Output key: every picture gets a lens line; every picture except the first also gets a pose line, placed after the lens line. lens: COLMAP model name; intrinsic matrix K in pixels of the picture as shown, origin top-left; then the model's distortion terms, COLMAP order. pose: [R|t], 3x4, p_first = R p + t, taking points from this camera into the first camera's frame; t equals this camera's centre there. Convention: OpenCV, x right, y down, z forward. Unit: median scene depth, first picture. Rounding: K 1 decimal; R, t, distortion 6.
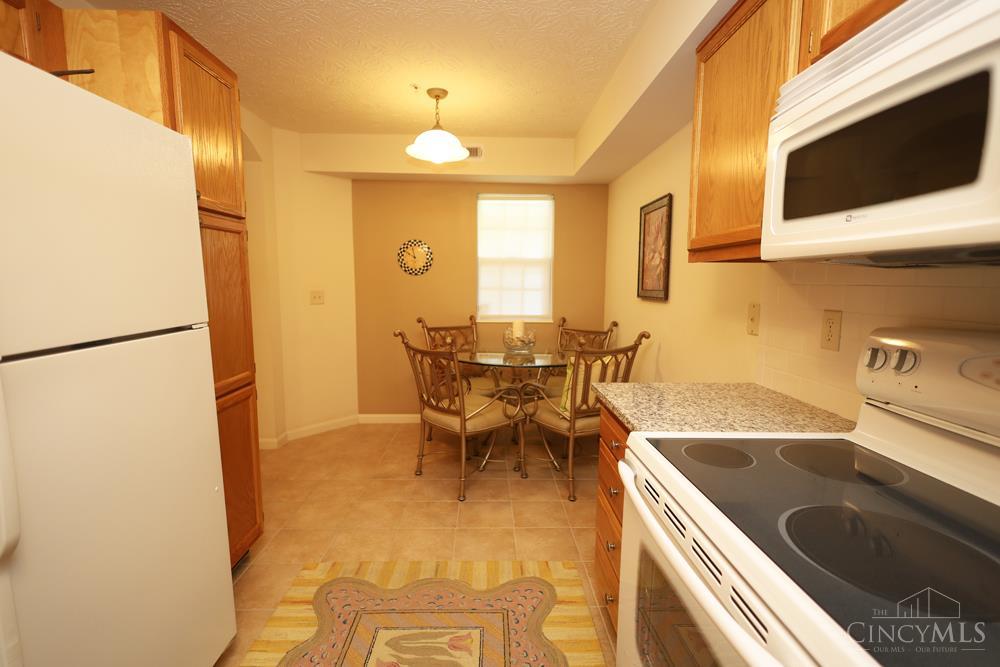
lens RADIAL K [[459.4, 0, 499.0], [0, 459.4, 334.8], [0, 0, 1]] dist [0.000226, 0.000006]
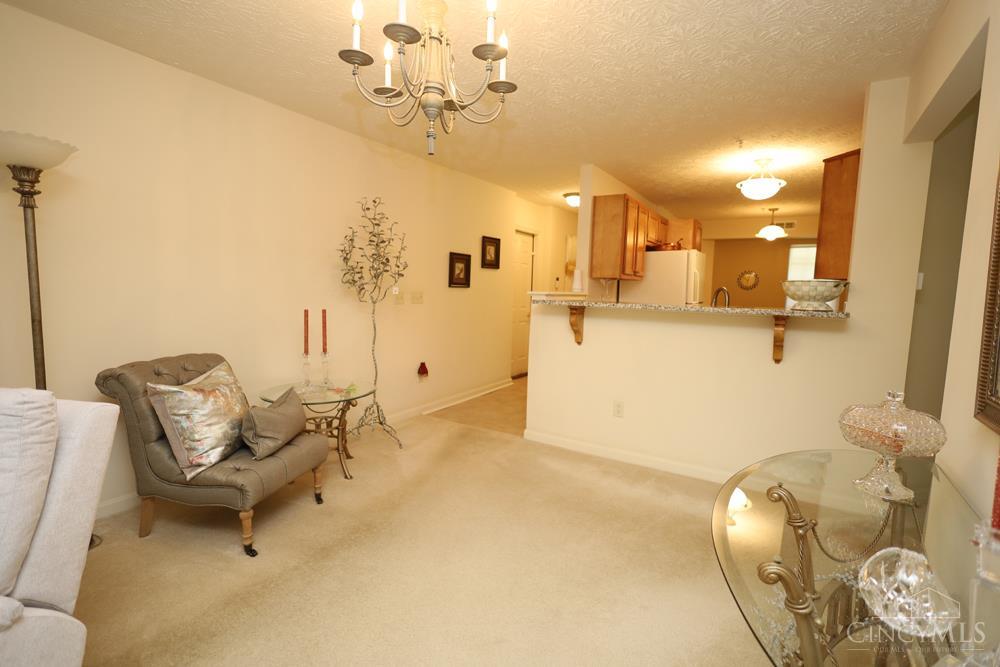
lens RADIAL K [[463.0, 0, 501.9], [0, 463.0, 332.0], [0, 0, 1]] dist [0.001171, 0.000180]
pose [[0.832591, 0.067888, -0.549712, 0.044571], [-0.087143, 0.996155, -0.008965, 0.203699], [0.546990, 0.055368, 0.835306, -1.556395]]
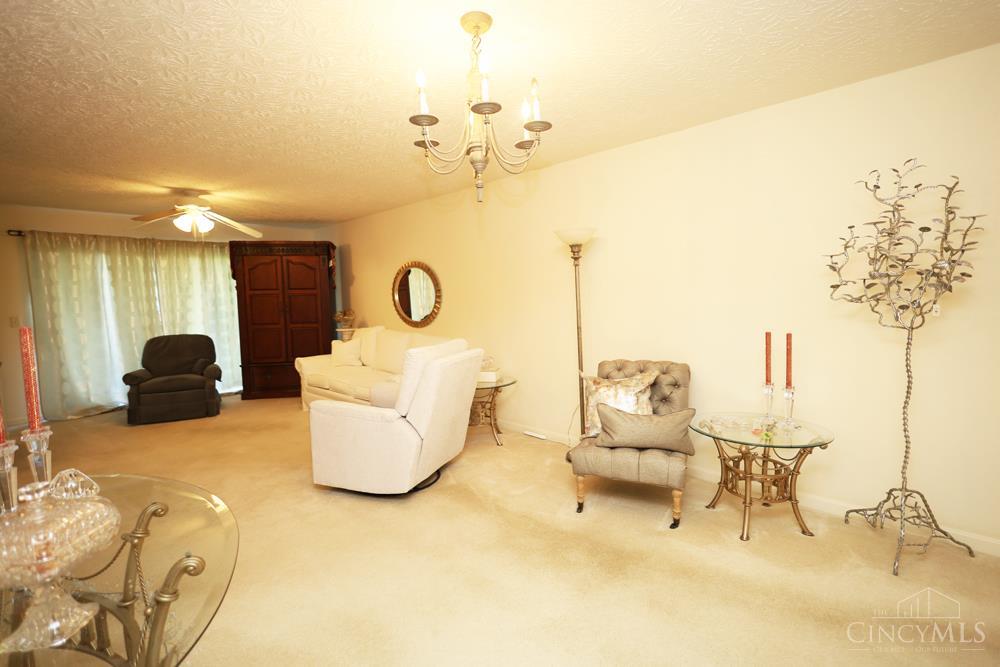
lens RADIAL K [[463.0, 0, 501.9], [0, 463.0, 332.0], [0, 0, 1]] dist [0.001171, 0.000180]
pose [[-0.719179, 0.054603, -0.692676, 0.102395], [-0.073081, 0.985433, 0.153559, 0.073712], [0.690970, 0.161058, -0.704713, -0.597871]]
